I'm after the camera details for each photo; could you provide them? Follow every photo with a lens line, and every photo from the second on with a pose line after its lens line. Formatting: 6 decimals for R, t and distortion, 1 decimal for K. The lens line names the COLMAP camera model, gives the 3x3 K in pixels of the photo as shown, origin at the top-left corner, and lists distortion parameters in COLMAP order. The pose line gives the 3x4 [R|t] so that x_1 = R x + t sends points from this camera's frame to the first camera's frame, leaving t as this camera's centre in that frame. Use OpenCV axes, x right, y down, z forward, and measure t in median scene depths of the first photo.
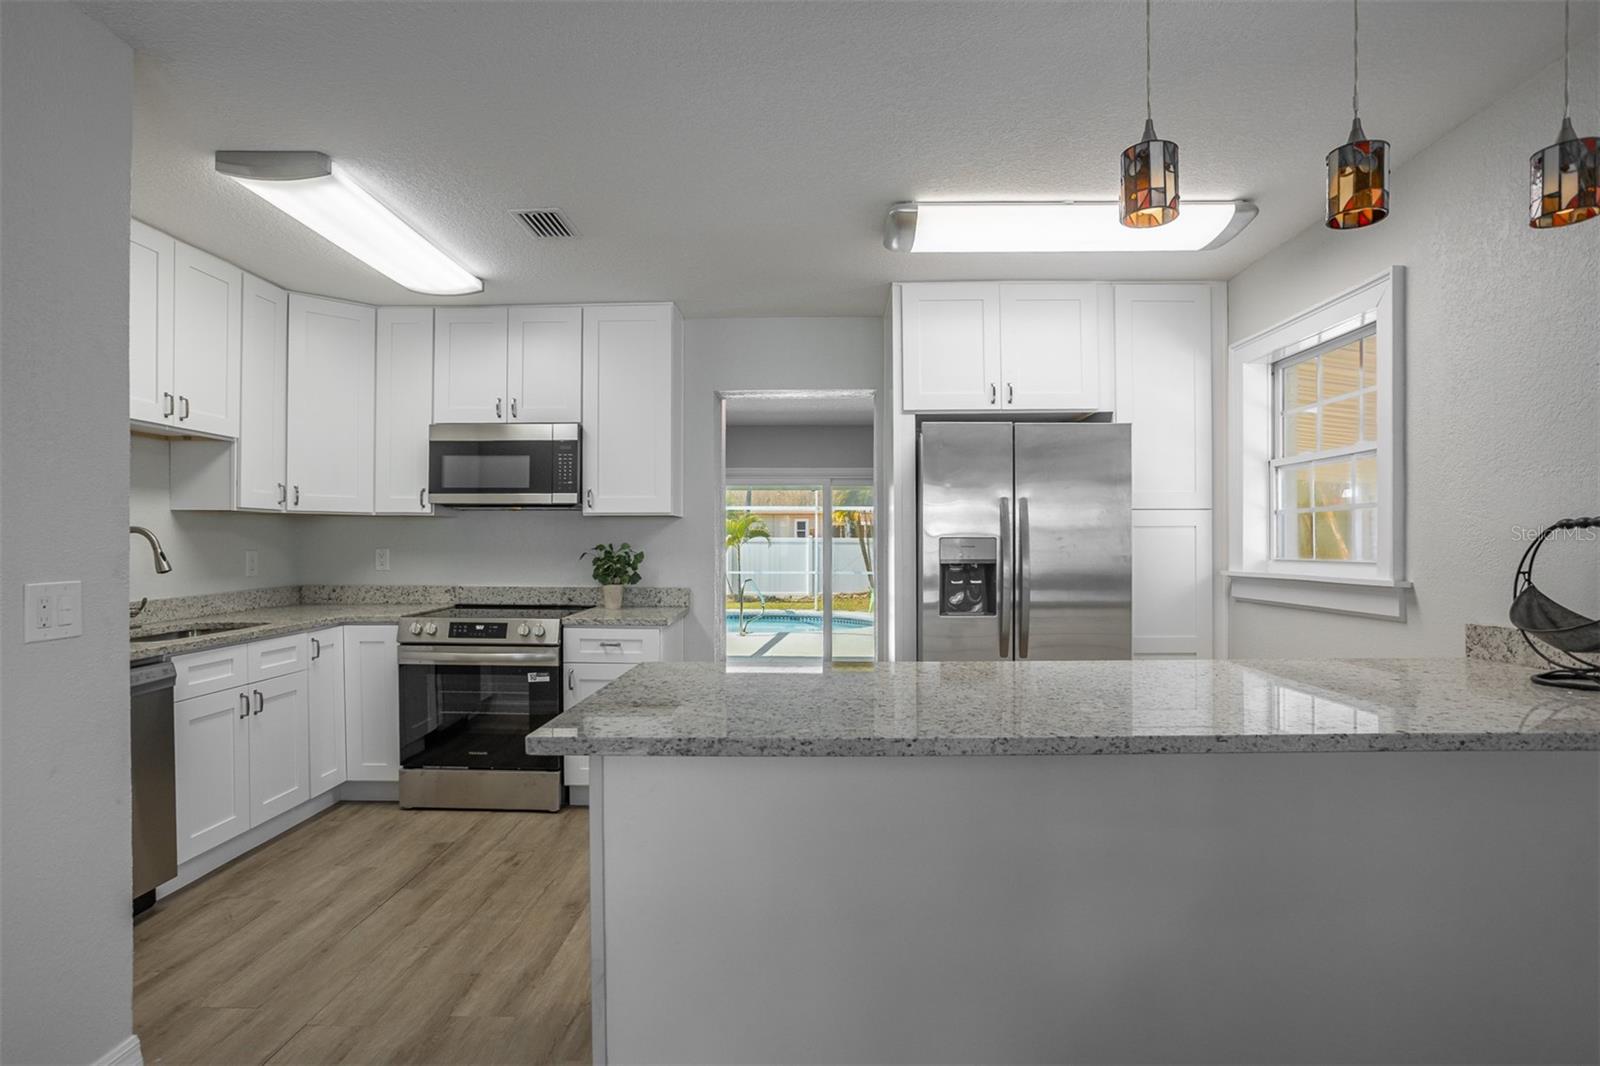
lens RADIAL K [[839.2, 0, 810.9], [0, 839.2, 535.7], [0, 0, 1]] dist [-0.056338, 0.034482]
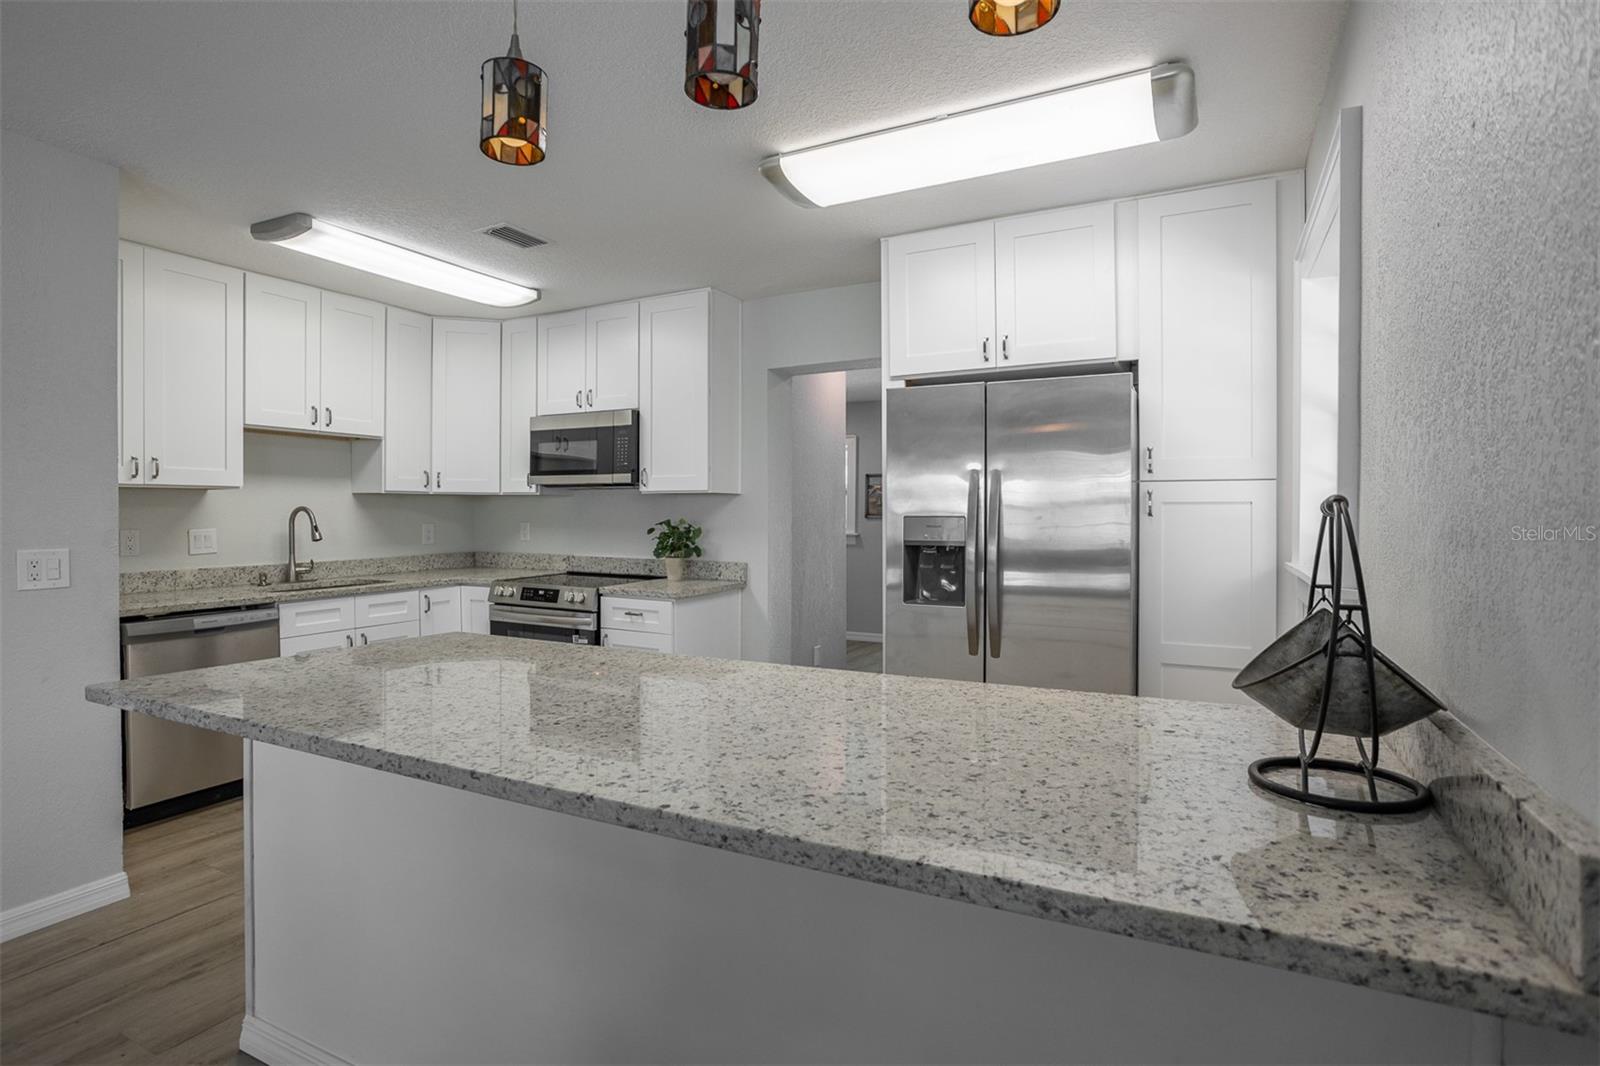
lens RADIAL K [[814.0, 0, 776.6], [0, 814.0, 522.2], [0, 0, 1]] dist [-0.057860, 0.029596]
pose [[0.891047, 0.007069, -0.453855, 0.425059], [0.001869, 0.999813, 0.019243, -0.008451], [0.453907, -0.017995, 0.890868, 0.160100]]
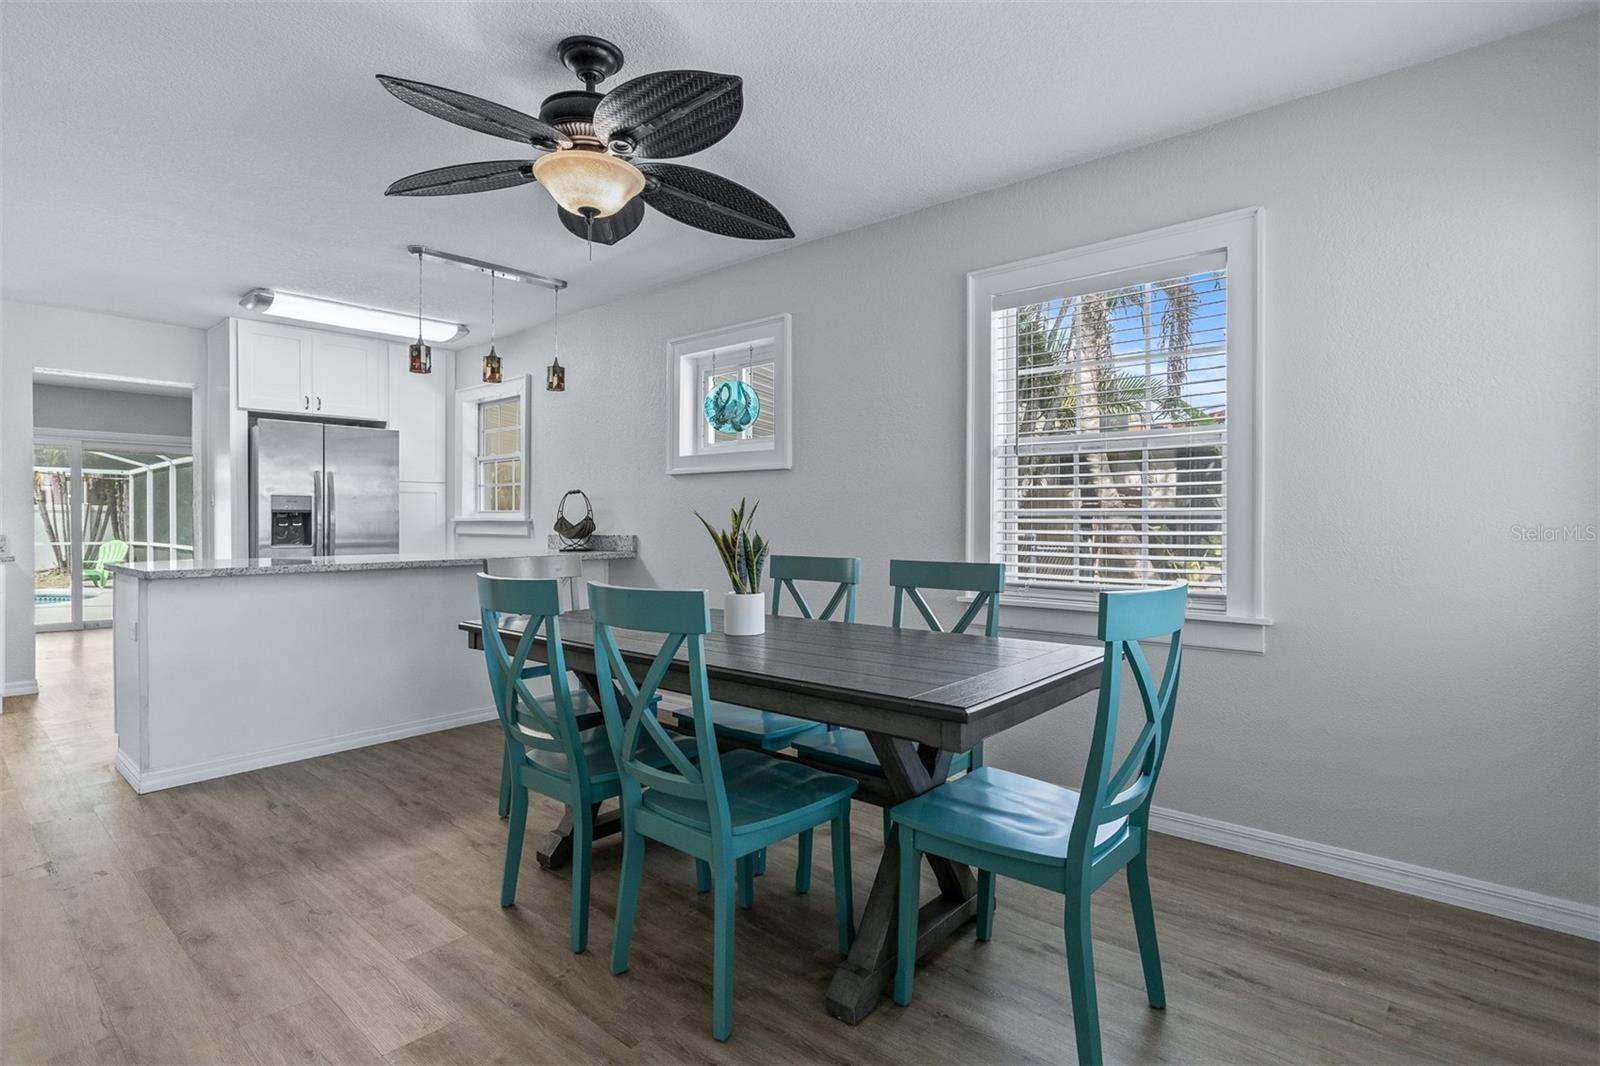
lens RADIAL K [[815.3, 0, 795.0], [0, 815.3, 530.7], [0, 0, 1]] dist [-0.051817, 0.030947]
pose [[0.660782, -0.005230, 0.750560, -0.312739], [-0.013617, 0.999728, 0.018955, 0.026281], [-0.750454, -0.022746, 0.660531, -0.687431]]
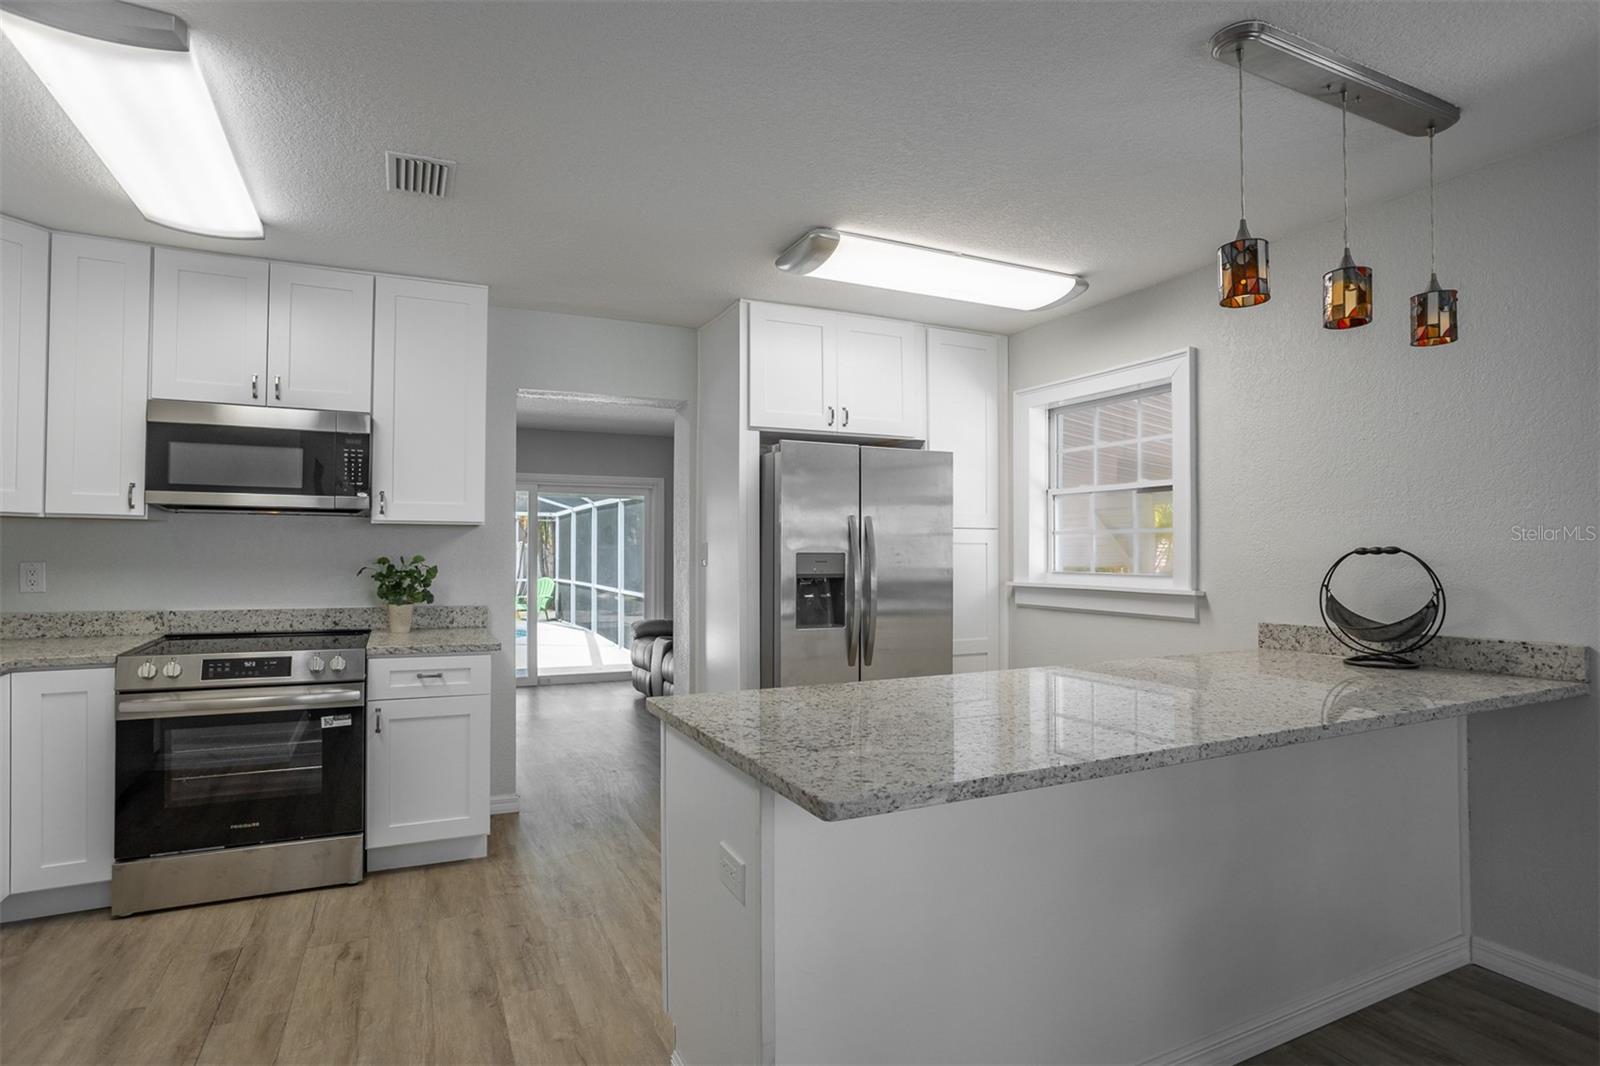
lens RADIAL K [[815.3, 0, 795.0], [0, 815.3, 530.7], [0, 0, 1]] dist [-0.051817, 0.030947]
pose [[0.897404, 0.015220, 0.440948, -0.288166], [-0.009604, 0.999842, -0.014965, -0.009889], [-0.441106, 0.009195, 0.897408, 0.099265]]
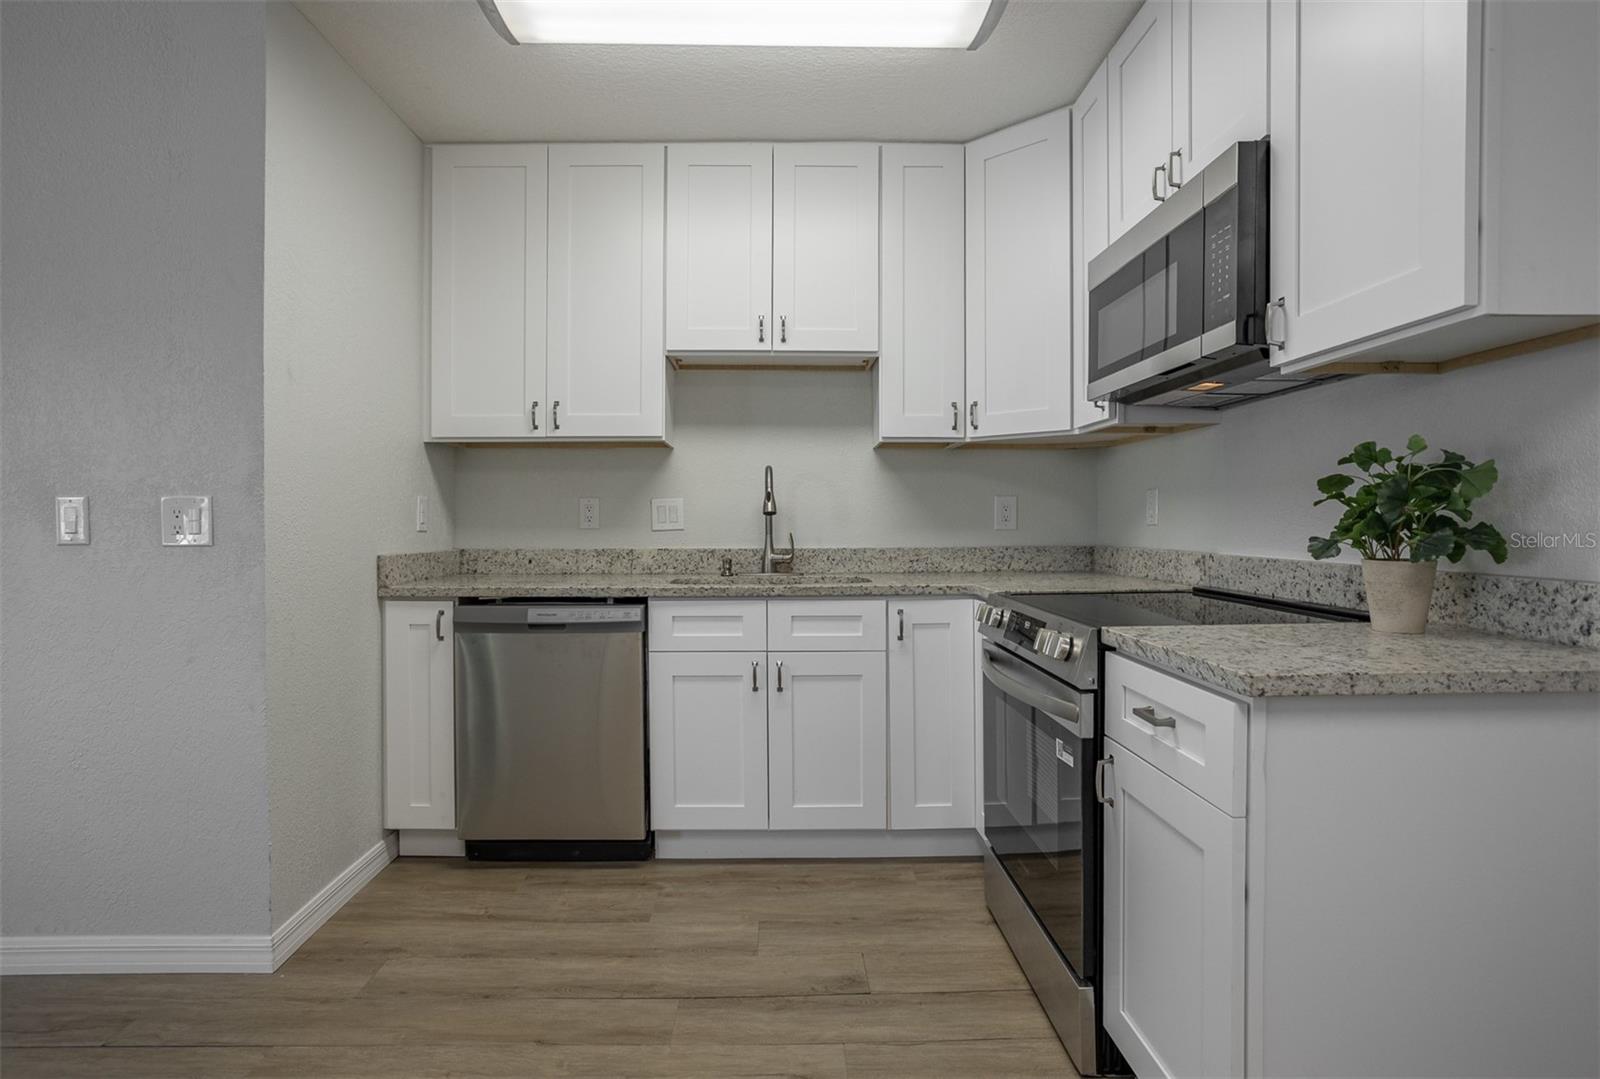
lens RADIAL K [[824.2, 0, 781.1], [0, 824.2, 537.4], [0, 0, 1]] dist [-0.025413, 0.000609]
pose [[0.016843, 0.014633, -0.999751, 0.112214], [0.006516, 0.999870, 0.014744, 0.050597], [0.999837, -0.006763, 0.016745, 0.890745]]
